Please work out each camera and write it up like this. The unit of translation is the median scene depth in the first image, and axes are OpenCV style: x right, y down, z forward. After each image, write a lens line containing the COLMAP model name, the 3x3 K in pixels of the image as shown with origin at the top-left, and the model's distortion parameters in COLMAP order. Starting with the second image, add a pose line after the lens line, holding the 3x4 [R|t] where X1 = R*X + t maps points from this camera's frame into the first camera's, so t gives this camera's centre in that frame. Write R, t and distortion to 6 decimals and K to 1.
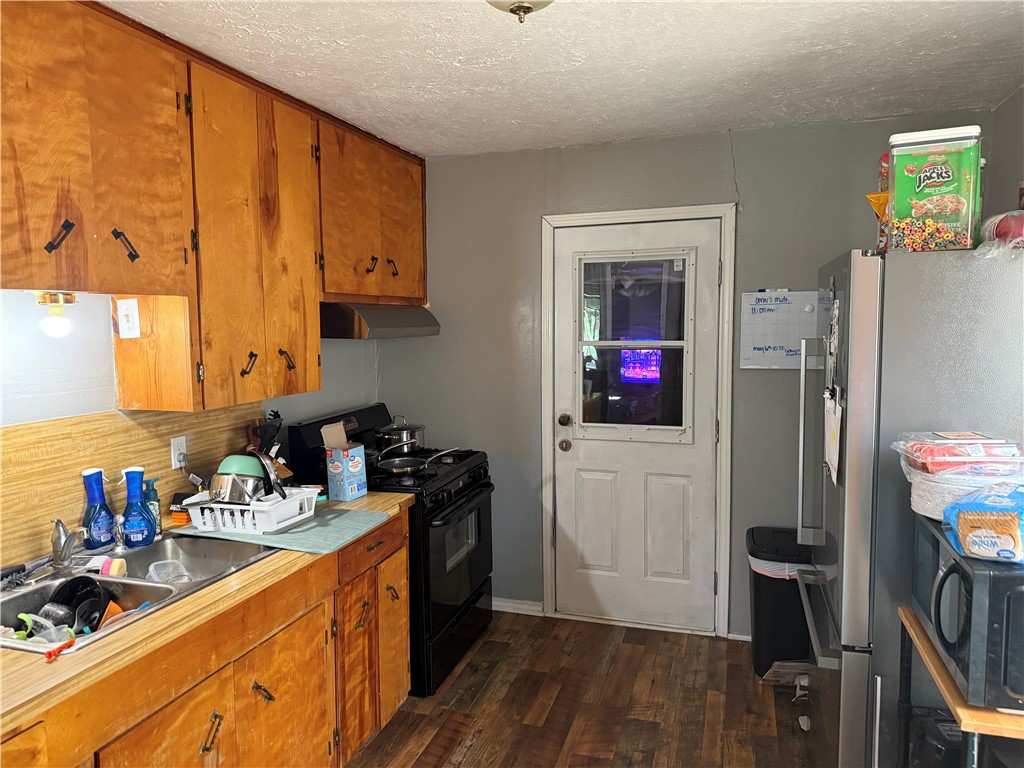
lens RADIAL K [[708.7, 0, 512.0], [0, 708.7, 384.0], [0, 0, 1]] dist [0.104503, -0.147731]
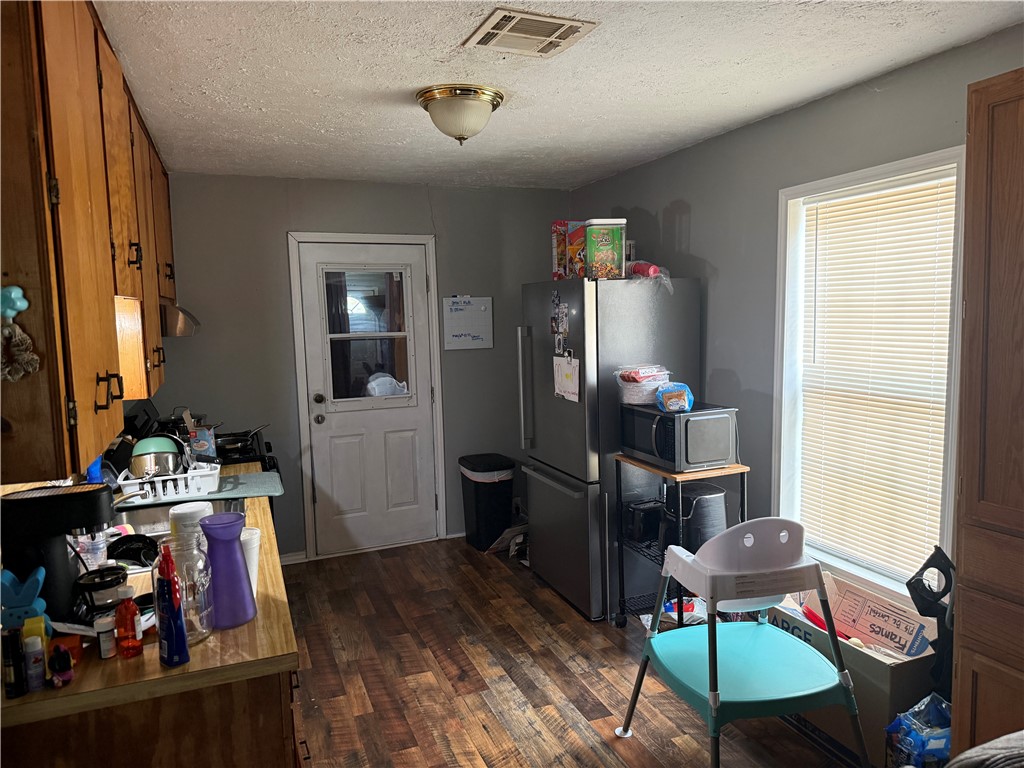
lens RADIAL K [[708.7, 0, 512.0], [0, 708.7, 384.0], [0, 0, 1]] dist [0.104503, -0.147731]
pose [[0.769206, -0.076003, 0.634465, -0.475119], [0.075961, 0.996737, 0.027308, 0.017568], [-0.634470, 0.027189, 0.772469, -0.186396]]
